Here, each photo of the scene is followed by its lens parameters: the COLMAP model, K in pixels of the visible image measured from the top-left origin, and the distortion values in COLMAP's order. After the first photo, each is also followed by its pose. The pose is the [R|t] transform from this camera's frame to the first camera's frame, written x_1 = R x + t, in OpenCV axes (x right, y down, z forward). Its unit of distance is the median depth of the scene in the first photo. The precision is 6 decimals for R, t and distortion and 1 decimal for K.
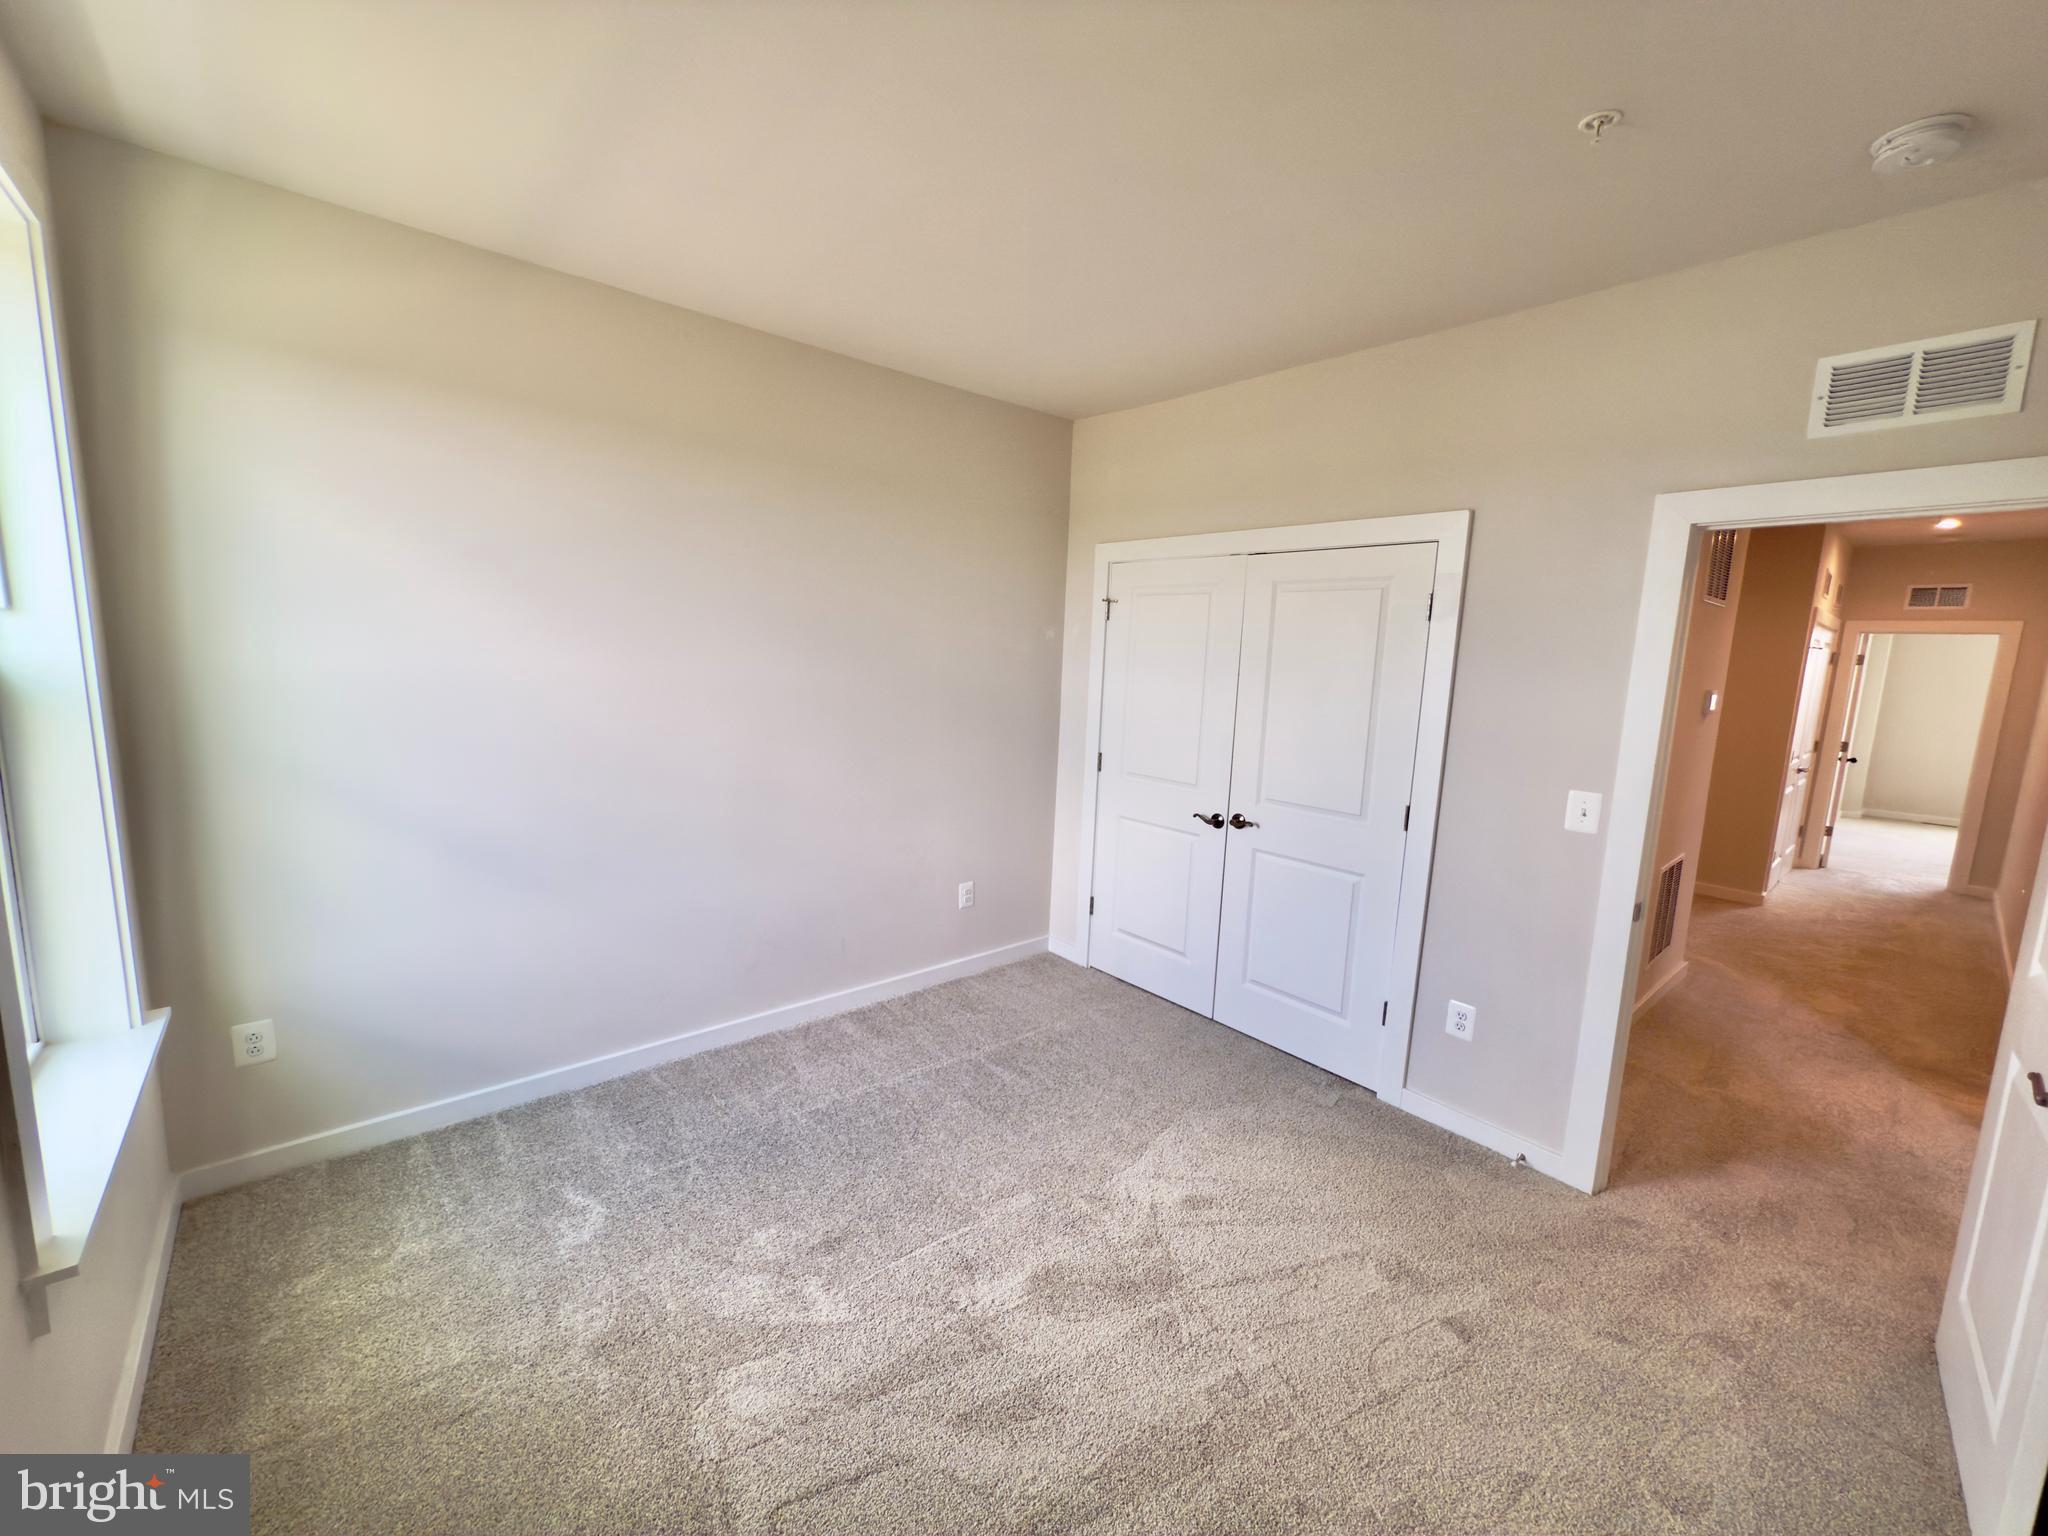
lens RADIAL K [[808.4, 0, 1017.8], [0, 808.4, 769.7], [0, 0, 1]] dist [0.002355, -0.000064]
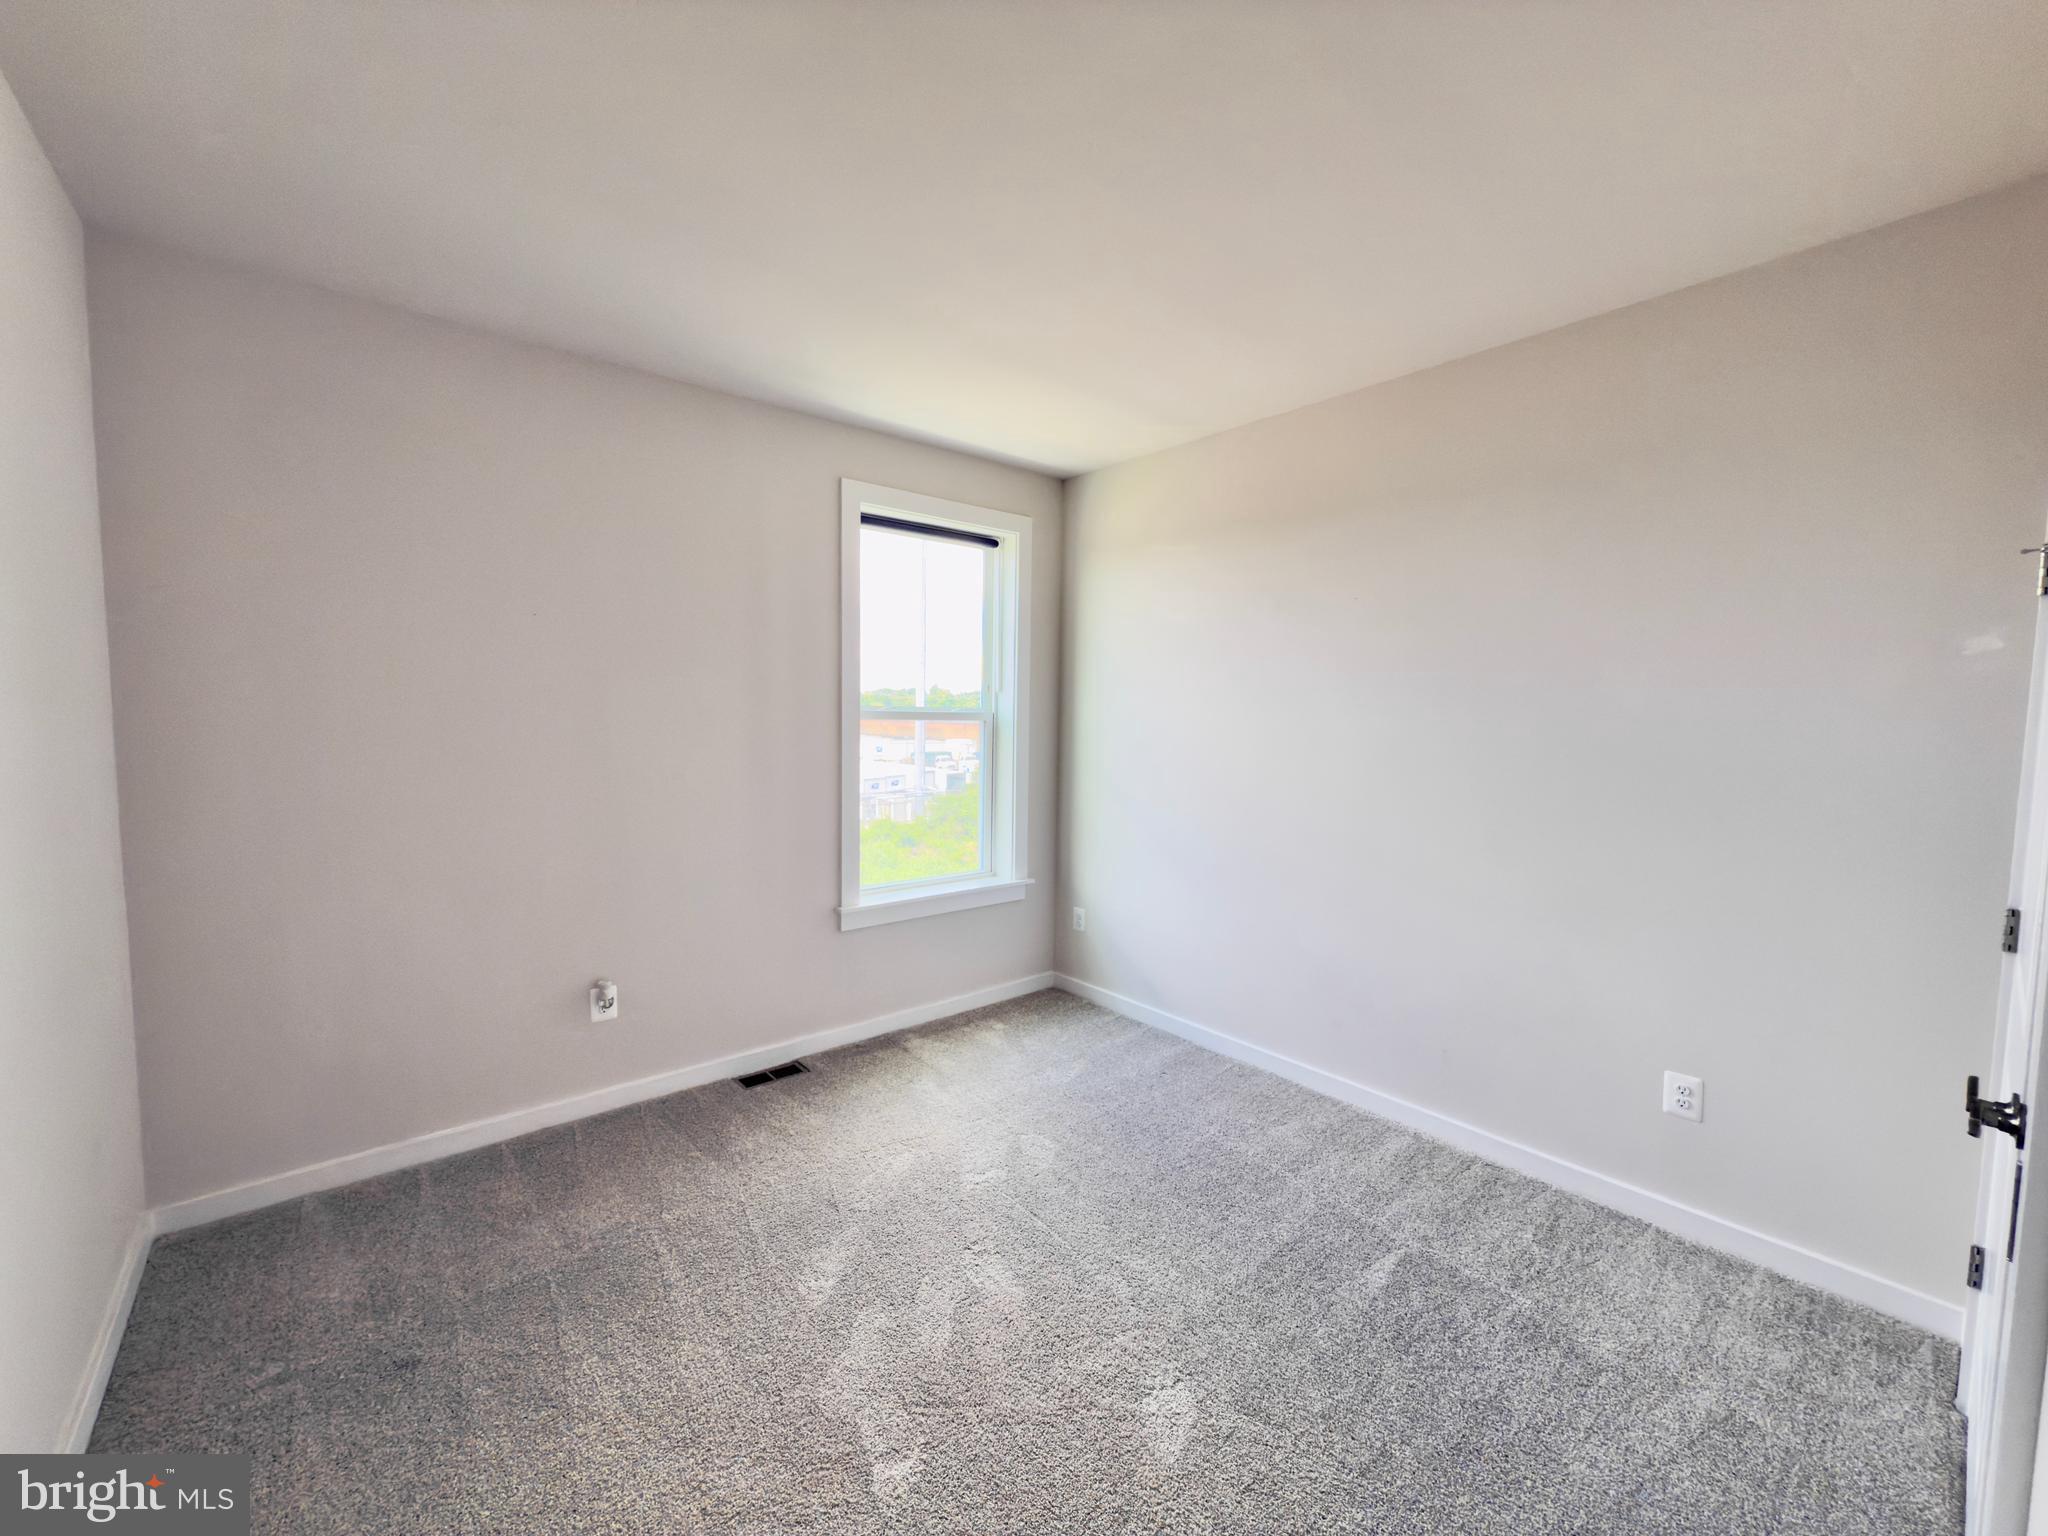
lens RADIAL K [[808.4, 0, 1015.8], [0, 808.4, 770.7], [0, 0, 1]] dist [0.002355, -0.000064]
pose [[-0.022395, 0.037547, -0.999044, 0.684338], [-0.146157, 0.988435, 0.040424, -0.042710], [0.989008, 0.146923, -0.016649, 0.629341]]
